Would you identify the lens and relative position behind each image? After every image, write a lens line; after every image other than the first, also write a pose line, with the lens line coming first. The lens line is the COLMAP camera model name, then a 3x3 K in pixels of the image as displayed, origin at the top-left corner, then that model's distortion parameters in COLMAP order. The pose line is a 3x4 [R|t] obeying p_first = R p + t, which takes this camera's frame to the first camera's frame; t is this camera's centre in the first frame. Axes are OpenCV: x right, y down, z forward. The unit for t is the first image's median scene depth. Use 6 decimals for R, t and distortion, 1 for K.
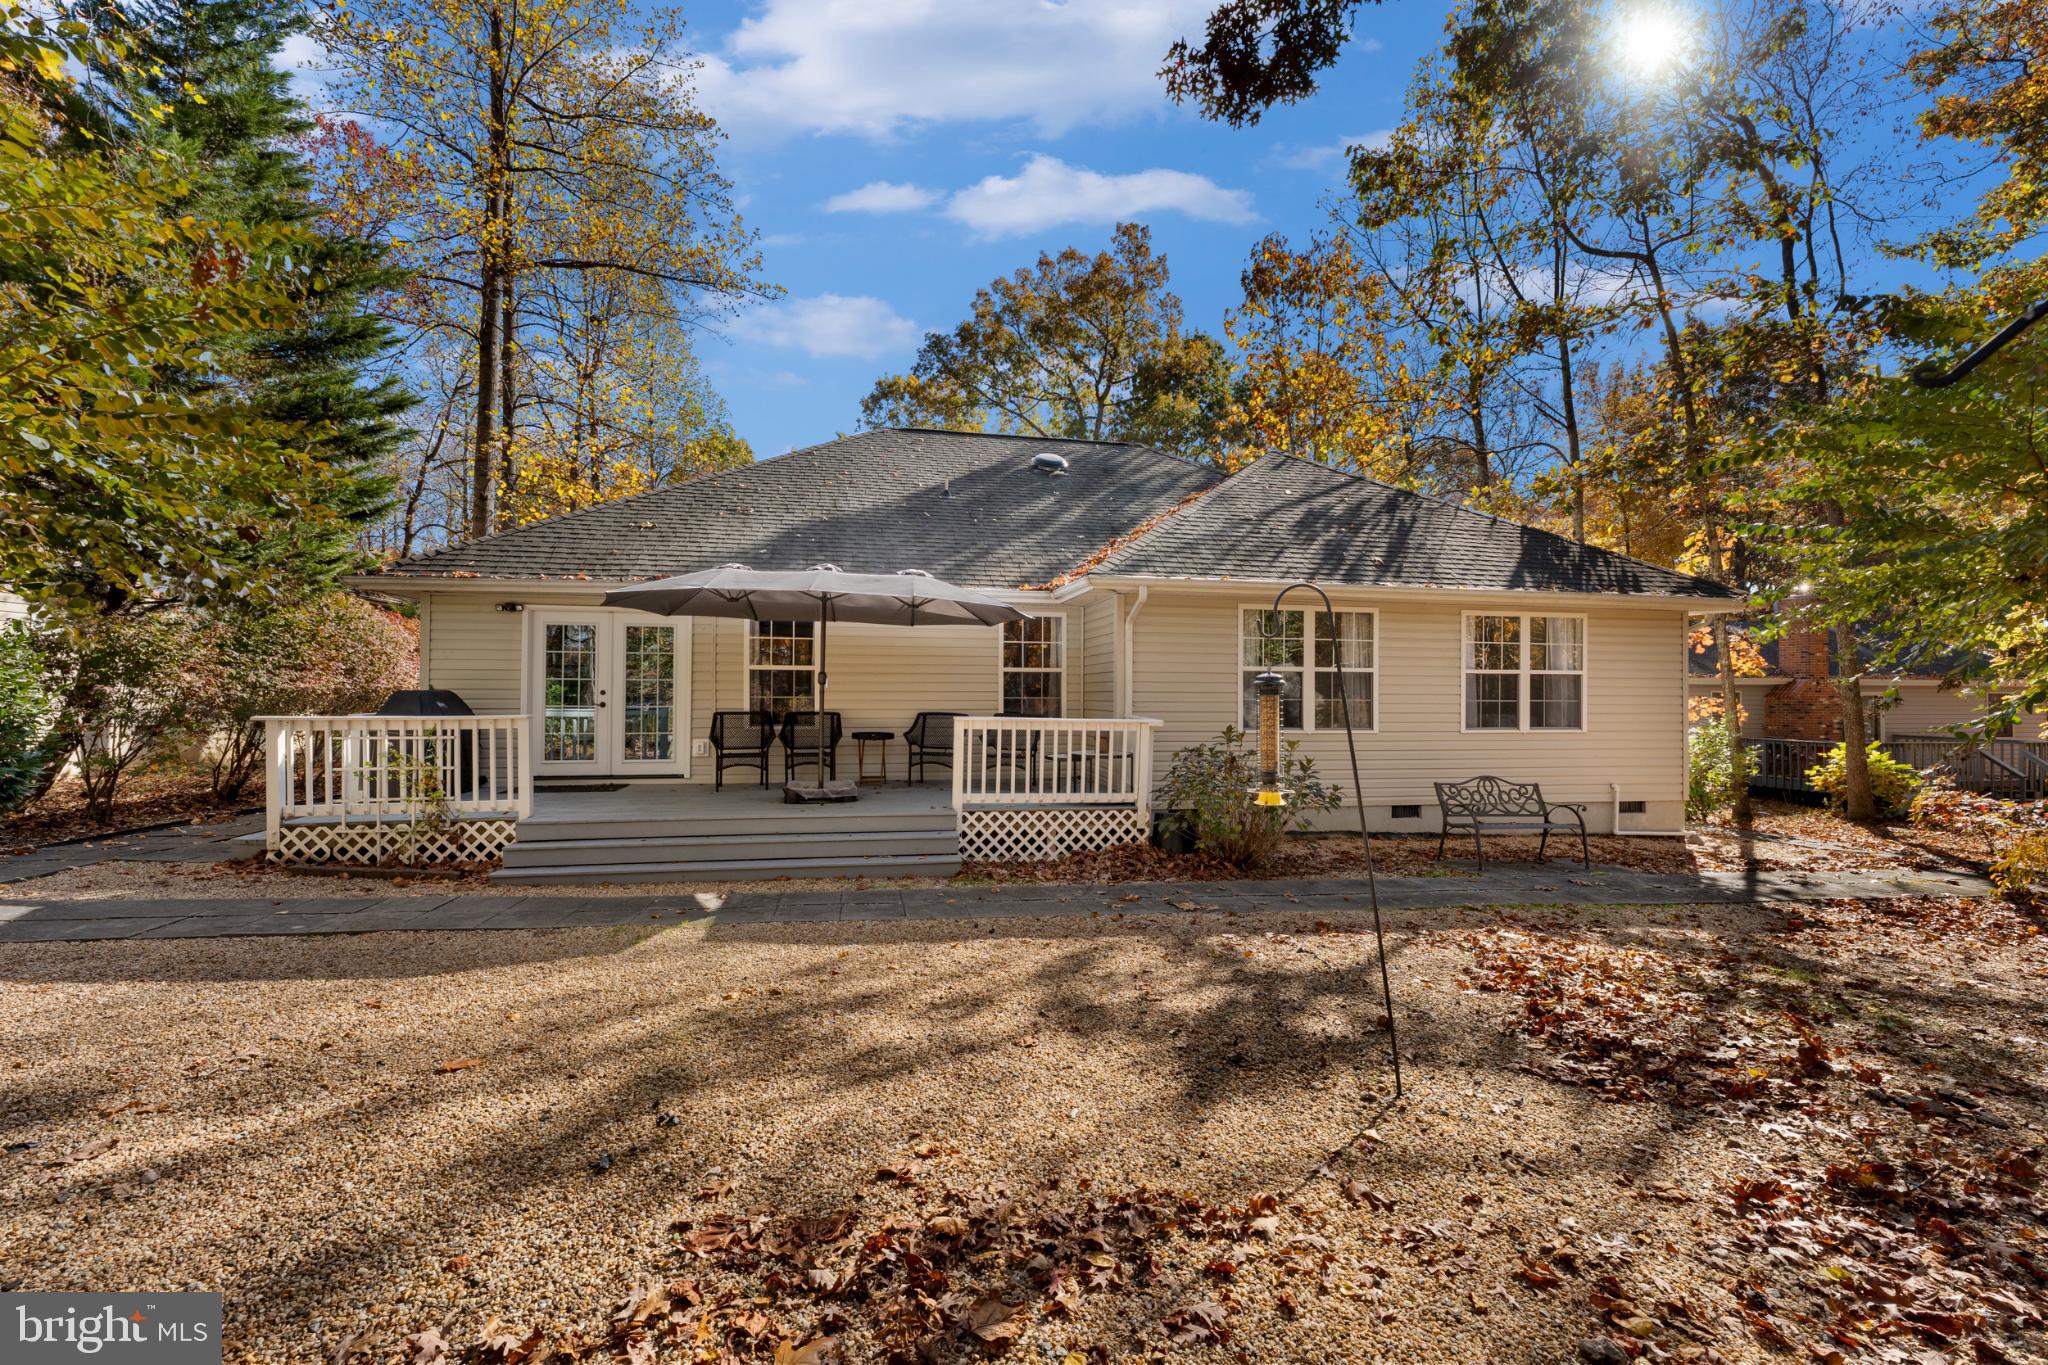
lens RADIAL K [[826.6, 0, 1030.9], [0, 826.6, 685.6], [0, 0, 1]] dist [-0.008597, 0.000952]
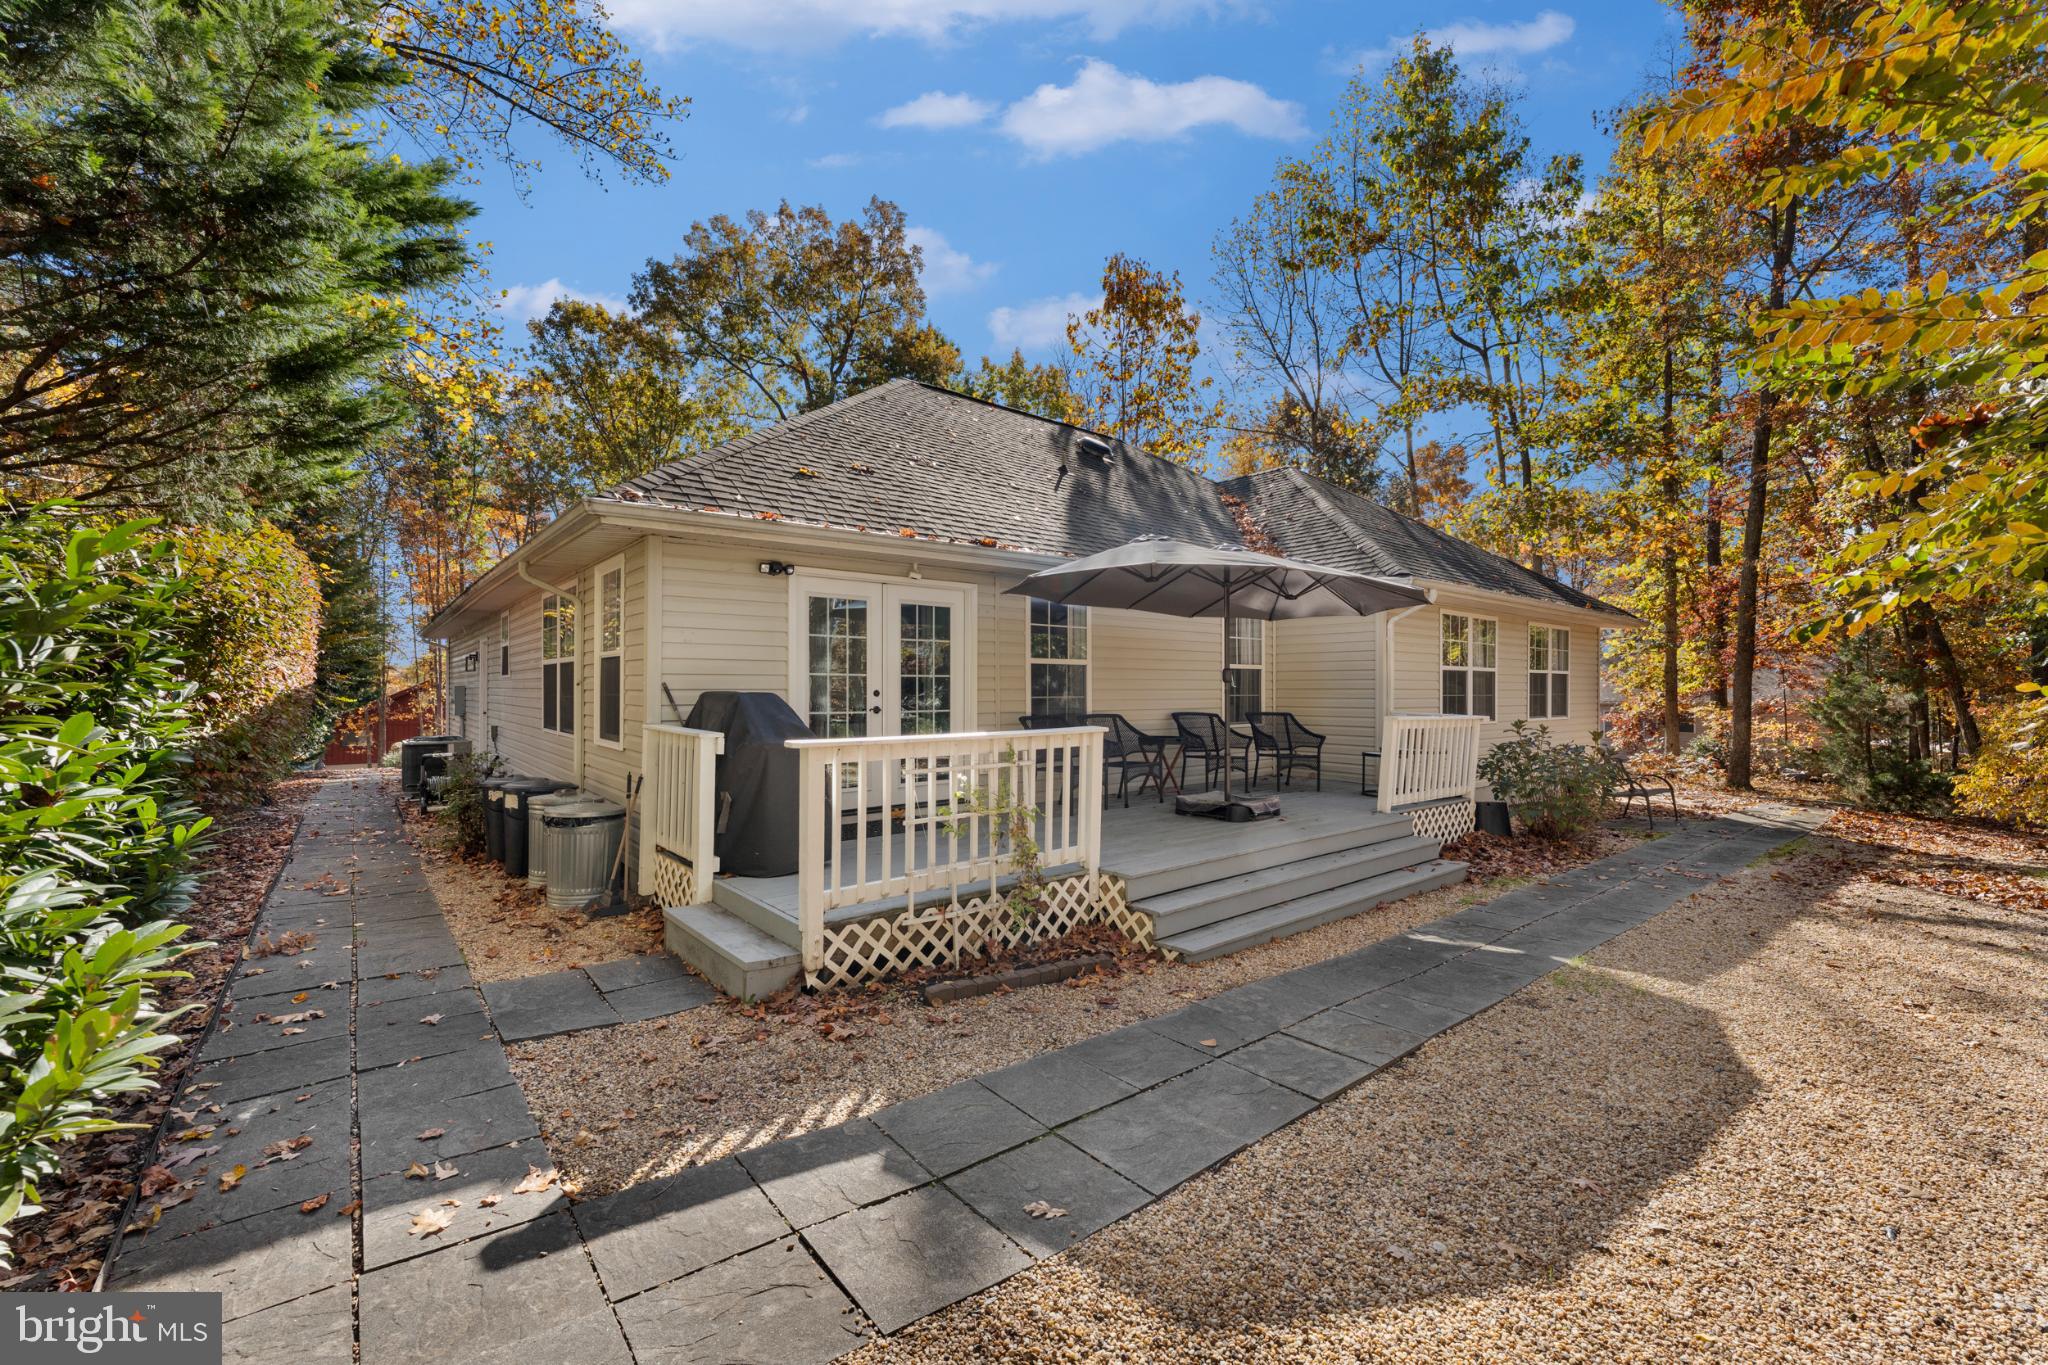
lens RADIAL K [[826.6, 0, 1025.6], [0, 826.6, 685.4], [0, 0, 1]] dist [-0.008597, 0.000952]
pose [[0.879457, -0.000405, 0.475978, -0.772108], [-0.004416, 0.999950, 0.009010, -0.005420], [-0.475957, -0.010026, 0.879411, 0.299698]]
